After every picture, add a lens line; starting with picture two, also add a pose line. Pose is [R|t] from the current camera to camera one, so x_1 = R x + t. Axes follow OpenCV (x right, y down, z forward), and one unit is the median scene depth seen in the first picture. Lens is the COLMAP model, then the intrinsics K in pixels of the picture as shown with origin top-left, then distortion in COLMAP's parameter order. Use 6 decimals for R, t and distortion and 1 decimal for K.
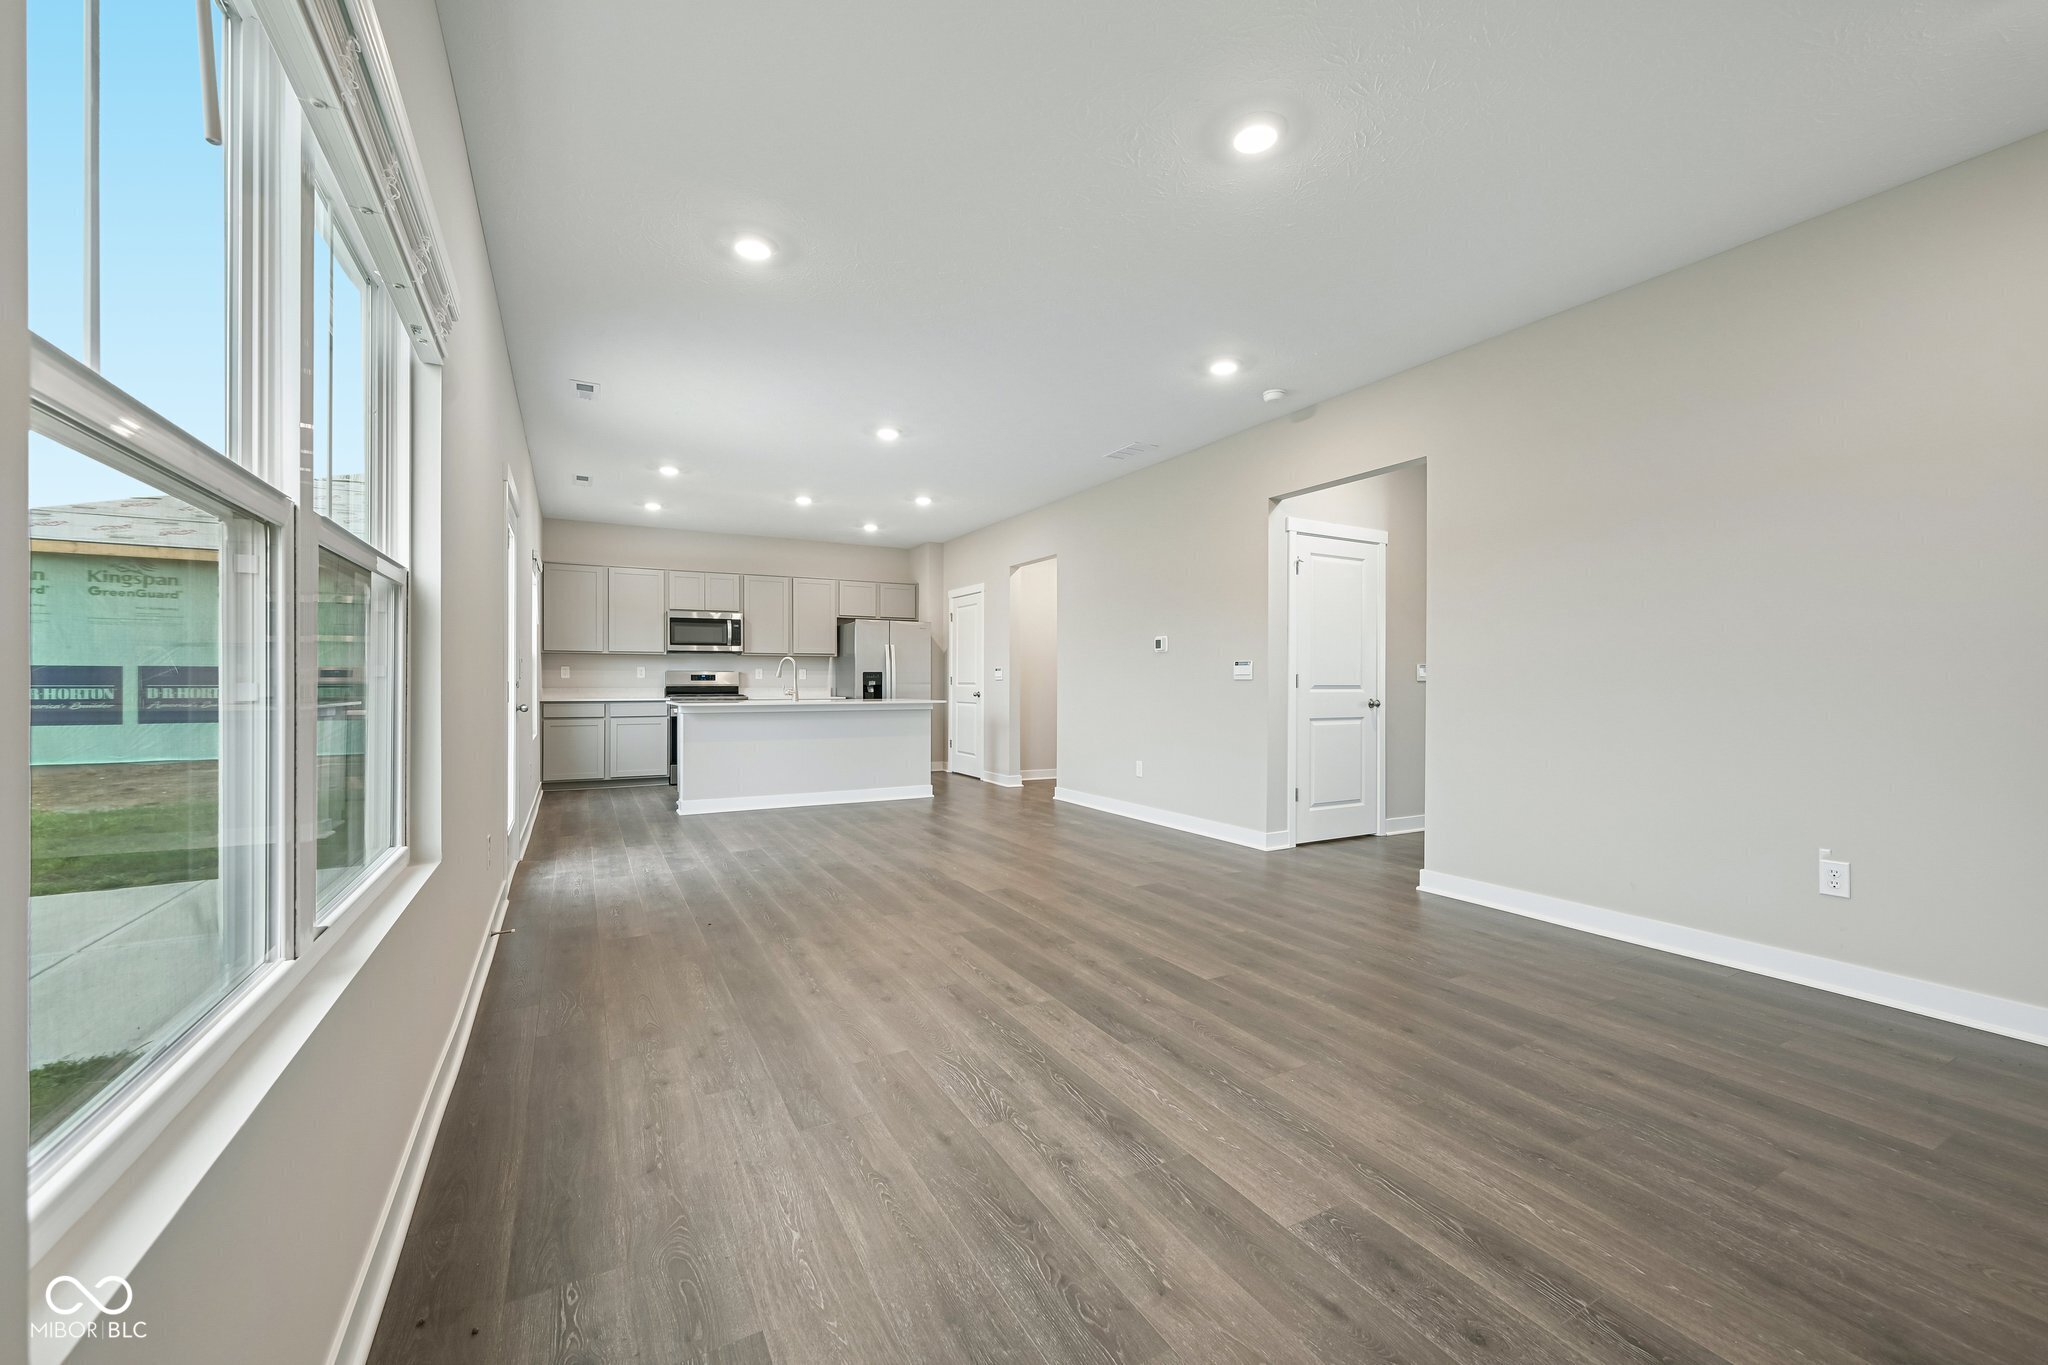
lens RADIAL K [[810.4, 0, 1017.5], [0, 810.4, 676.8], [0, 0, 1]] dist [0.010728, 0.000698]
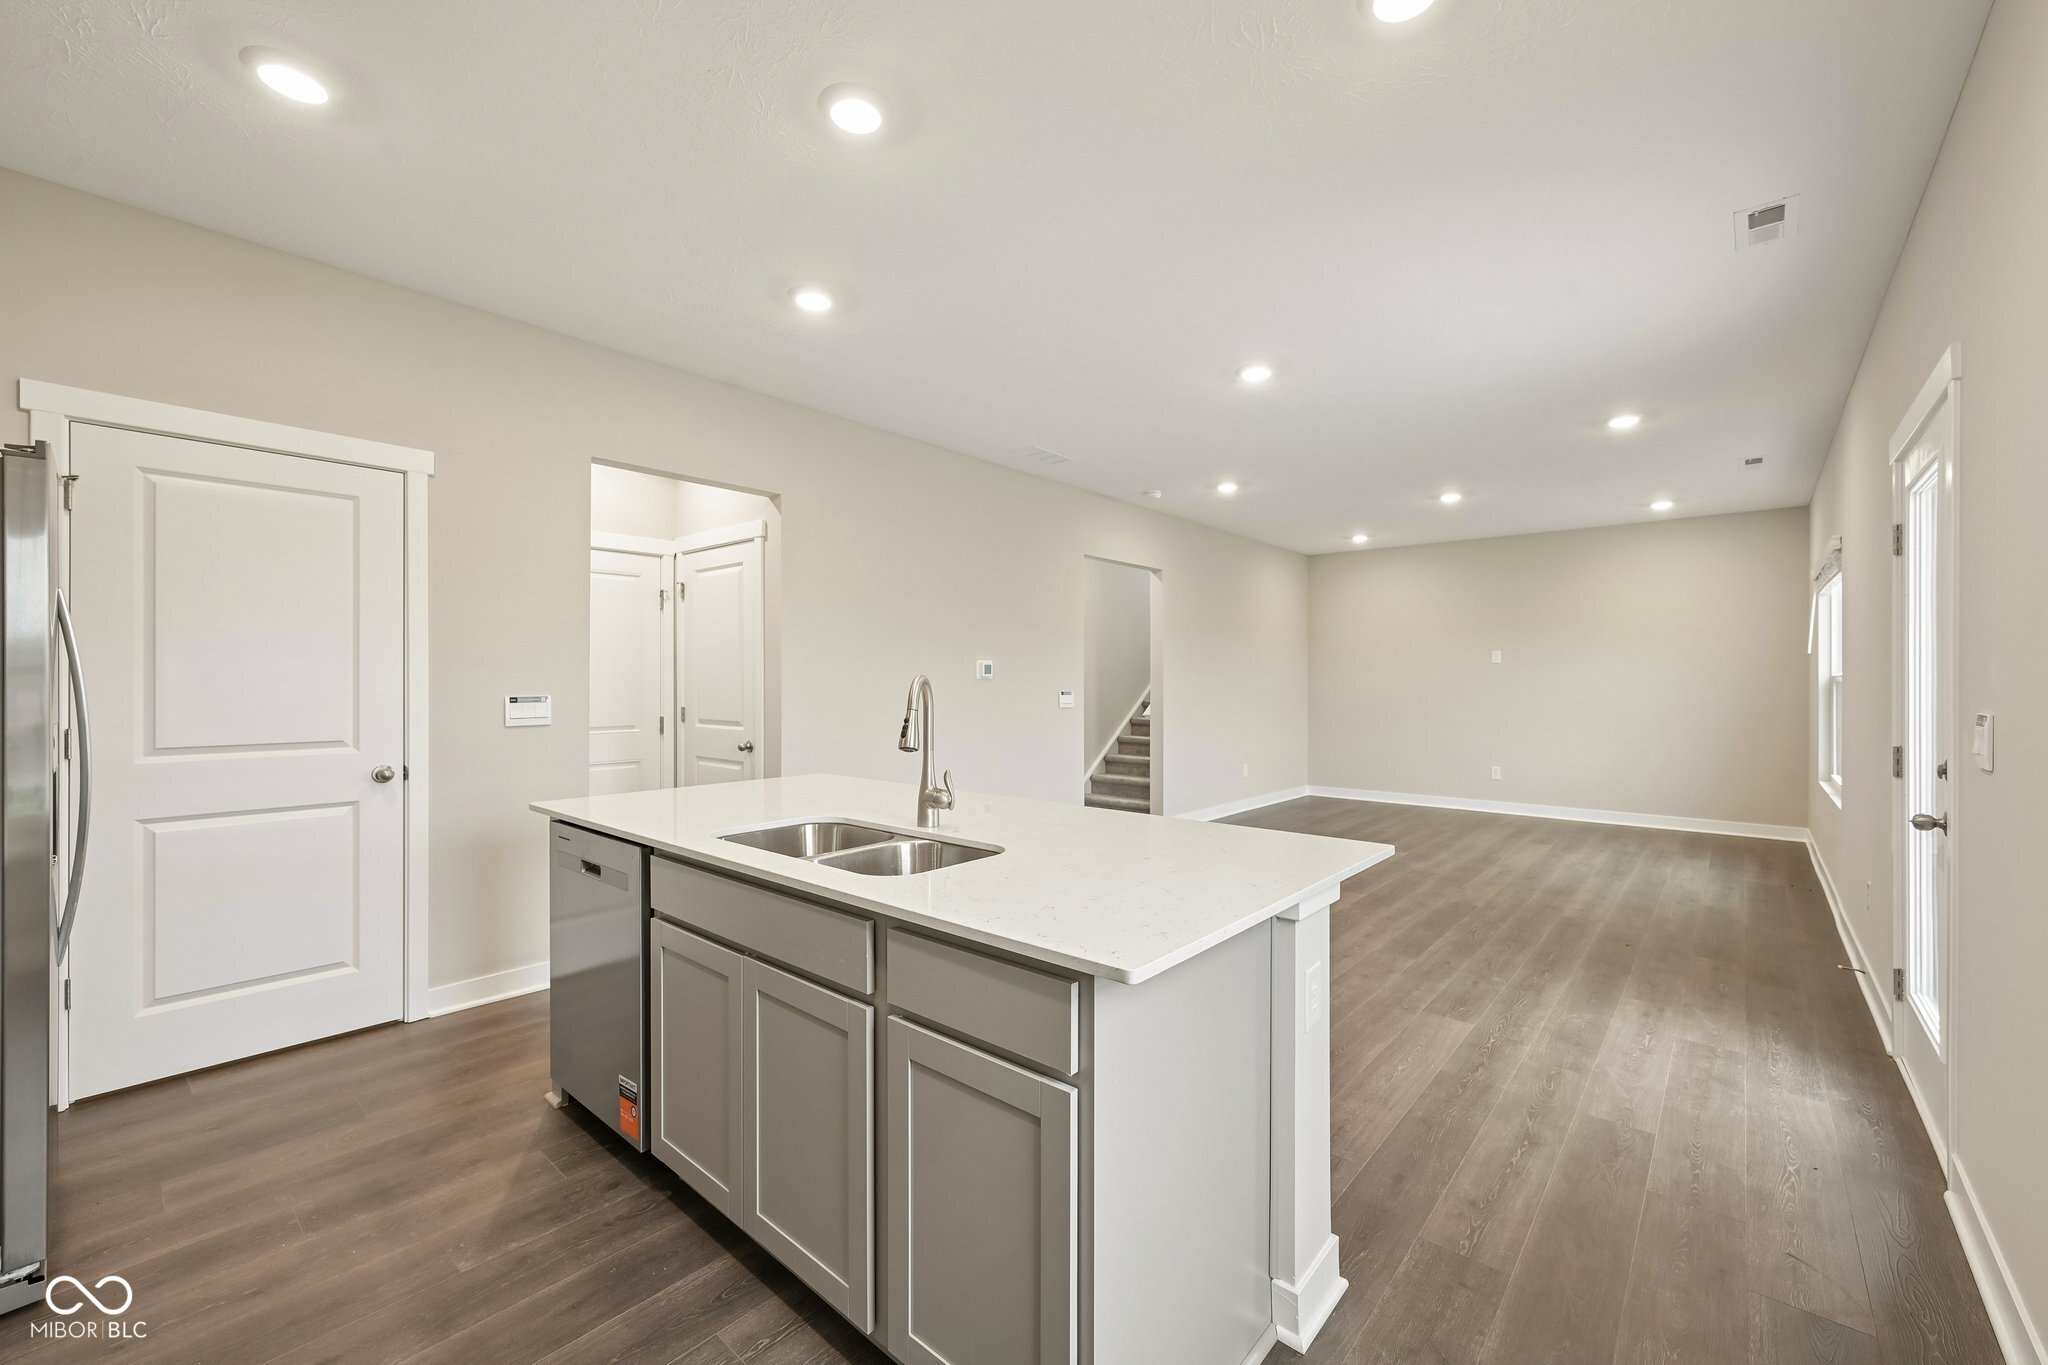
lens RADIAL K [[810.4, 0, 1022.8], [0, 810.4, 677.7], [0, 0, 1]] dist [0.010728, 0.000698]
pose [[-0.336524, -0.000726, 0.941675, -0.470919], [-0.008186, 0.999964, -0.002155, -0.021622], [-0.941639, -0.008434, -0.336518, 0.883067]]
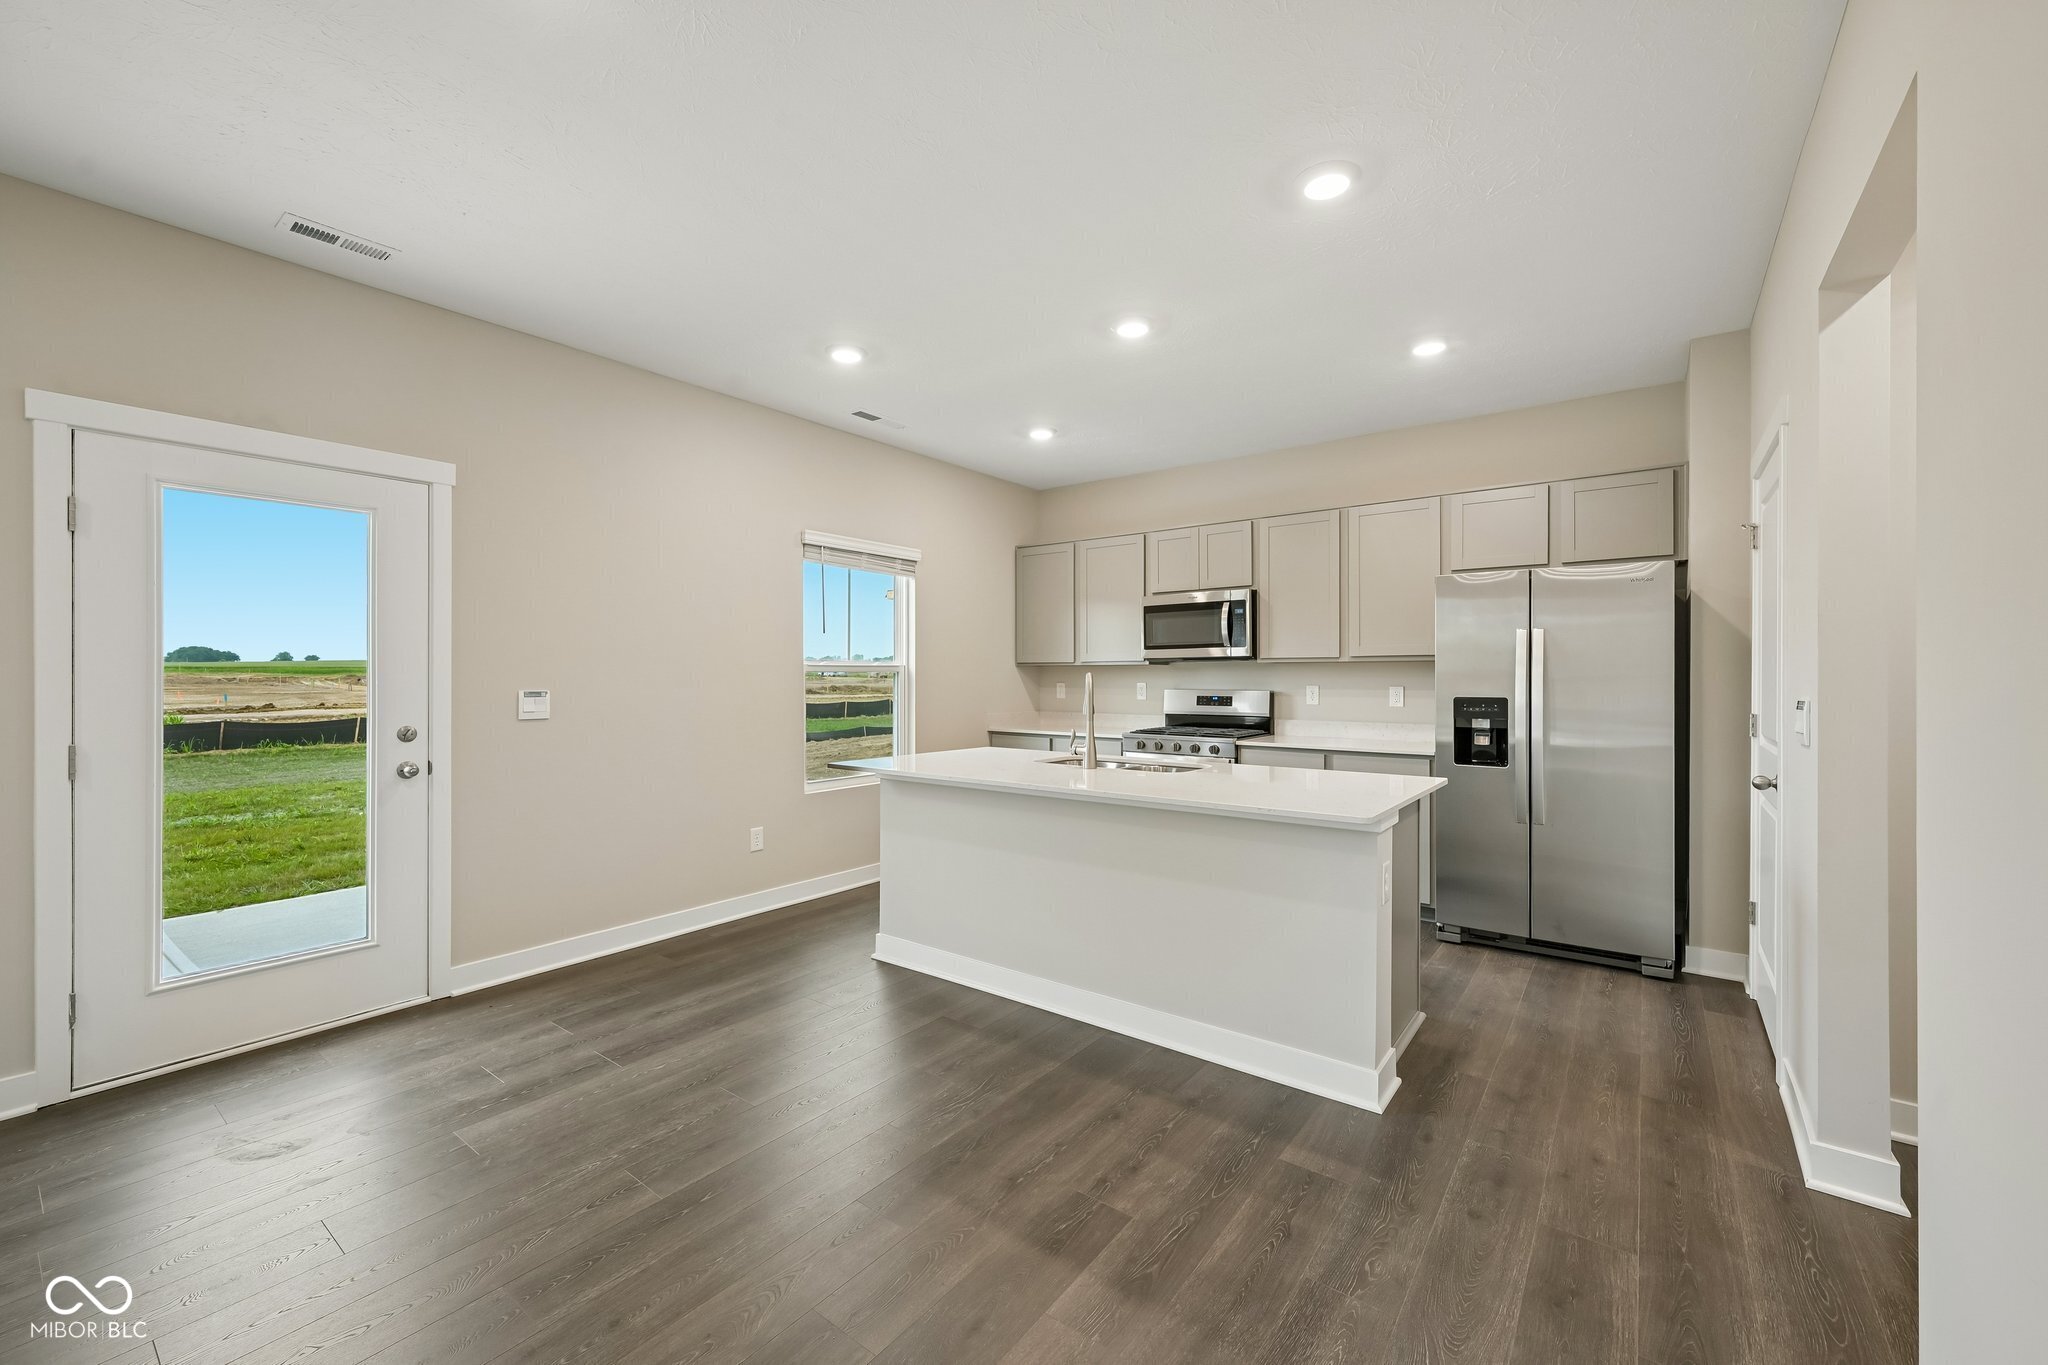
lens RADIAL K [[810.4, 0, 1045.9], [0, 810.4, 675.0], [0, 0, 1]] dist [0.010728, 0.000698]
pose [[0.416155, -0.001446, -0.909292, 0.113011], [0.005604, 0.999984, 0.000975, -0.019932], [0.909276, -0.005501, 0.416156, 0.644972]]
